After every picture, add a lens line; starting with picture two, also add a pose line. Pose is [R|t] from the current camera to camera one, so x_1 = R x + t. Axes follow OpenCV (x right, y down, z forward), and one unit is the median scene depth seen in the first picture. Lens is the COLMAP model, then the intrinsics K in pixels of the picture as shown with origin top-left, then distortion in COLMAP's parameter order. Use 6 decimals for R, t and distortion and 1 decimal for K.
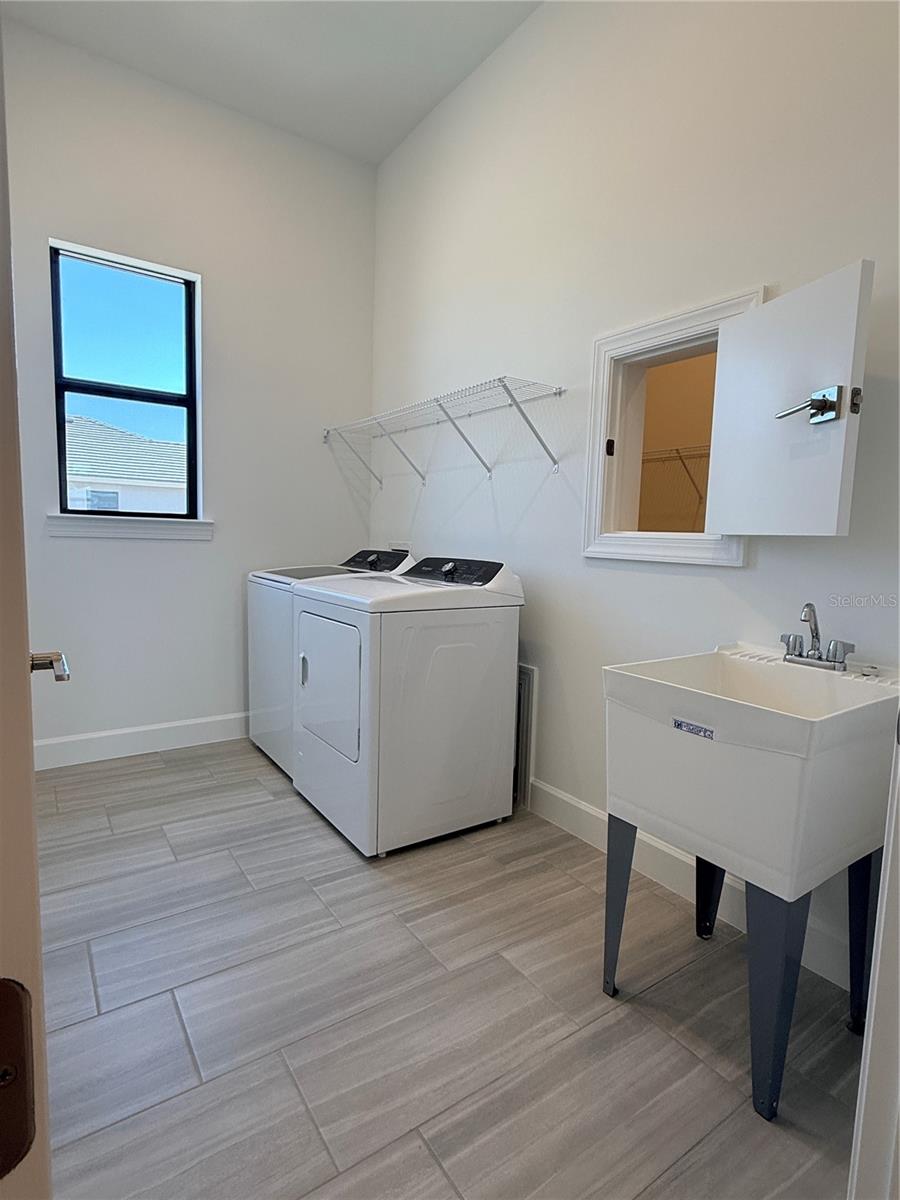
lens RADIAL K [[625.3, 0, 450.0], [0, 625.3, 600.0], [0, 0, 1]] dist [-0.002808, -0.000294]
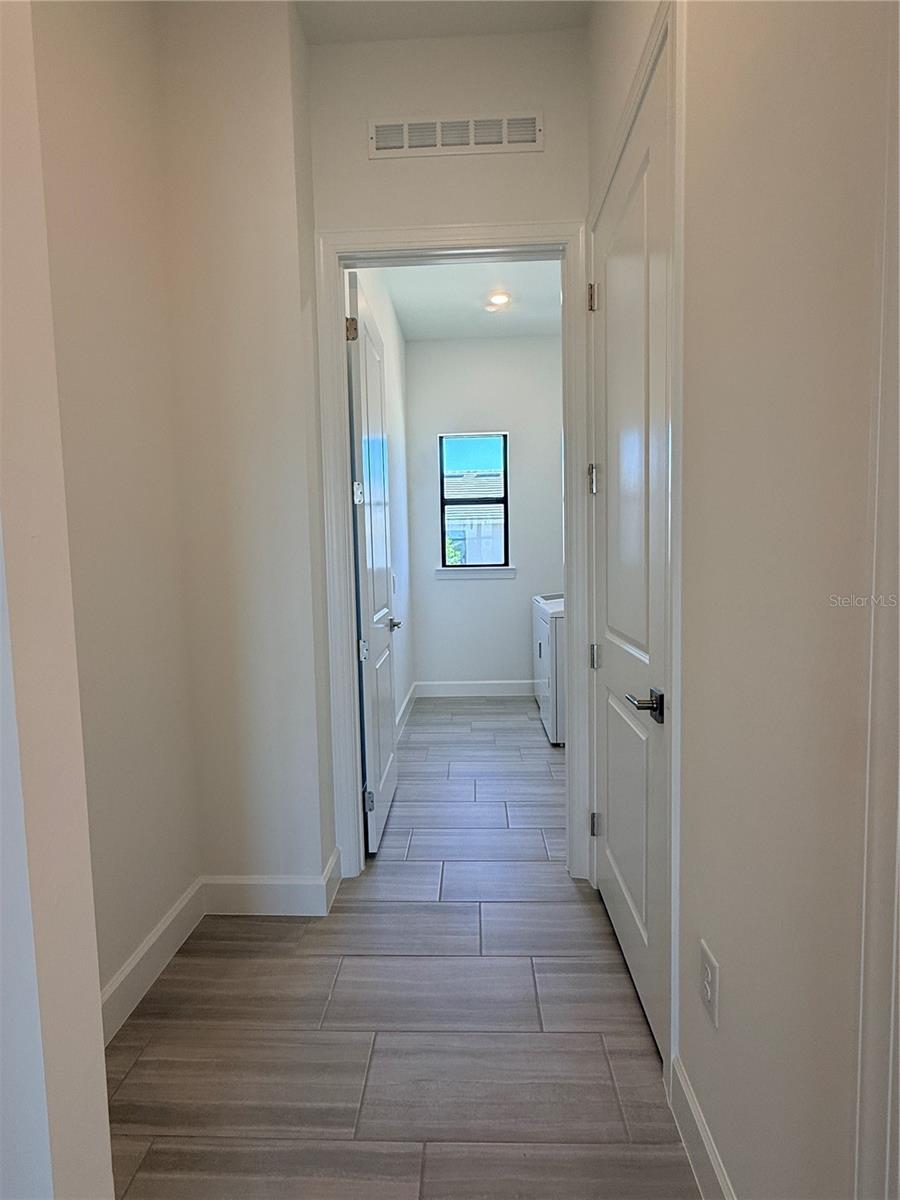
lens RADIAL K [[625.3, 0, 450.0], [0, 625.3, 600.0], [0, 0, 1]] dist [-0.002808, -0.000294]
pose [[0.804292, -0.003306, -0.594225, 0.567197], [-0.017716, 0.999407, -0.029538, 0.021360], [0.593970, 0.034285, 0.803757, -0.565518]]
